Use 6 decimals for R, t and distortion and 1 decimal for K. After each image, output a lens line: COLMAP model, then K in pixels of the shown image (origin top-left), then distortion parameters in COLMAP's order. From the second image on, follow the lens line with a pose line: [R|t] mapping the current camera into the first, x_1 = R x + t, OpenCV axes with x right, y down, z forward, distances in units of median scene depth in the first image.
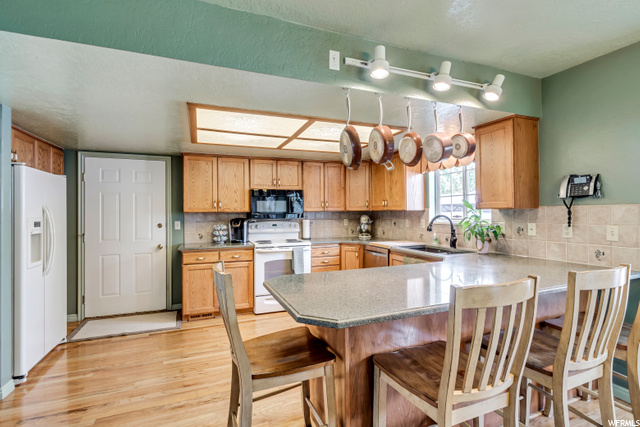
lens RADIAL K [[308.5, 0, 318.5], [0, 308.5, 211.2], [0, 0, 1]] dist [-0.005336, 0.001162]
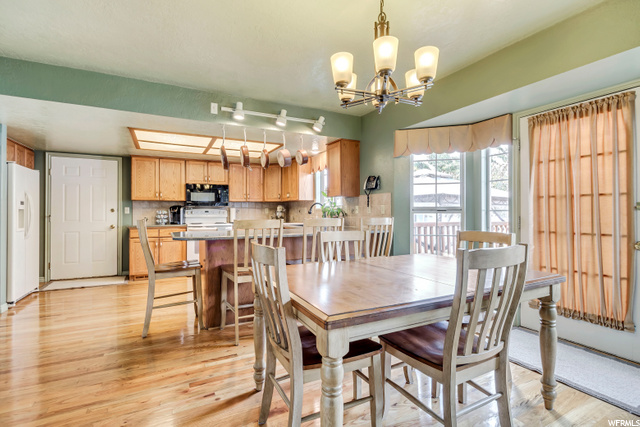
lens RADIAL K [[308.5, 0, 319.7], [0, 308.5, 210.9], [0, 0, 1]] dist [-0.005336, 0.001162]
pose [[0.994723, 0.006533, 0.102387, 0.244631], [-0.006601, 0.999978, 0.000328, 0.047858], [-0.102383, -0.001002, 0.994745, -0.420515]]
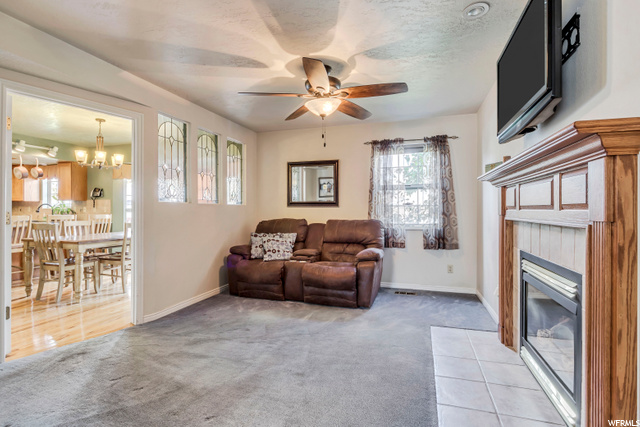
lens RADIAL K [[308.5, 0, 321.5], [0, 308.5, 208.4], [0, 0, 1]] dist [-0.005336, 0.001162]
pose [[0.628212, 0.017100, 0.777855, 0.000121], [-0.012906, 0.999850, -0.011557, 0.039603], [-0.777935, -0.002779, 0.628338, -1.377937]]
